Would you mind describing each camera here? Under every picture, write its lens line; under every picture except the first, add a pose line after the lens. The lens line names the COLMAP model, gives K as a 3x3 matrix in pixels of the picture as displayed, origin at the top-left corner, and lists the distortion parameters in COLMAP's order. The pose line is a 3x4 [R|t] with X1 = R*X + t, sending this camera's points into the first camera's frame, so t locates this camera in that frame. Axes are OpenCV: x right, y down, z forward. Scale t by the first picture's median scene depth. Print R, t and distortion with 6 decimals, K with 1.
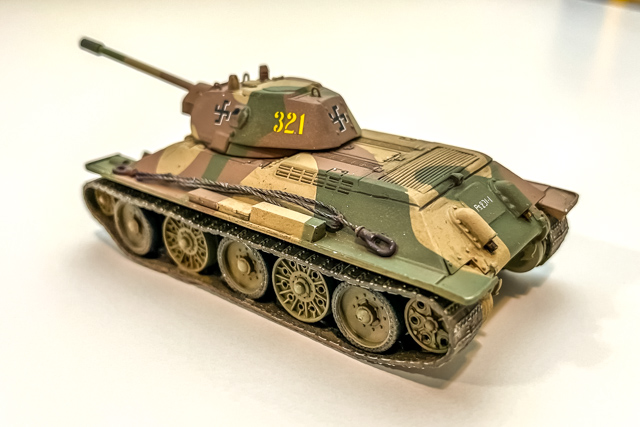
lens RADIAL K [[636.8, 0, 318.6], [0, 636.8, 216.2], [0, 0, 1]] dist [-0.007376, 0.000000]
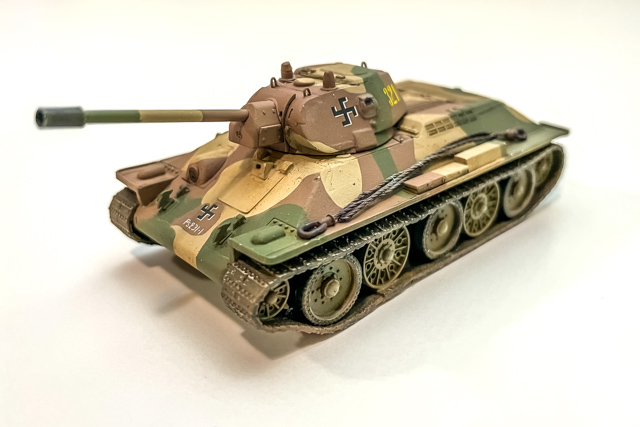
lens RADIAL K [[636.8, 0, 329.7], [0, 636.8, 185.8], [0, 0, 1]] dist [-0.007376, 0.000000]
pose [[0.152456, -0.376948, 0.913601, -1.091042], [0.403539, 0.867581, 0.290620, -0.366669], [-0.902172, 0.324366, 0.284381, 0.848973]]
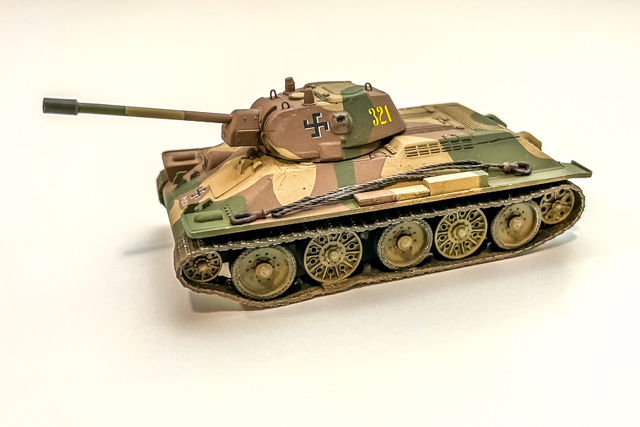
lens RADIAL K [[636.8, 0, 336.2], [0, 636.8, 221.4], [0, 0, 1]] dist [-0.007376, 0.000000]
pose [[0.542354, -0.362734, 0.757810, -1.046606], [0.349743, 0.917601, 0.188913, -0.218450], [-0.763893, 0.162581, 0.624528, 0.372882]]
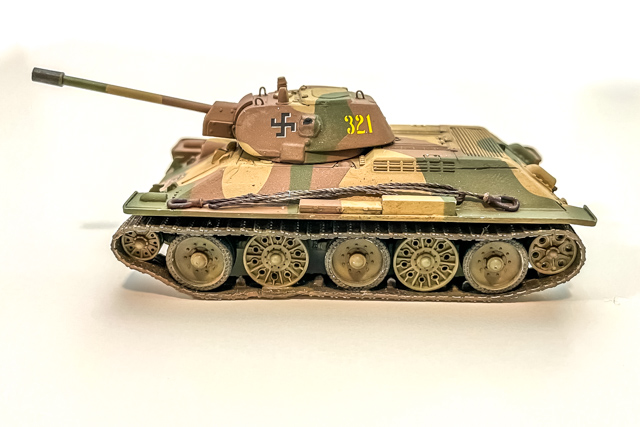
lens RADIAL K [[636.8, 0, 340.7], [0, 636.8, 198.0], [0, 0, 1]] dist [-0.007376, 0.000000]
pose [[0.788490, -0.201719, 0.581027, -0.741856], [0.224521, 0.973896, 0.033424, -0.067073], [-0.572602, 0.104098, 0.813198, 0.138480]]
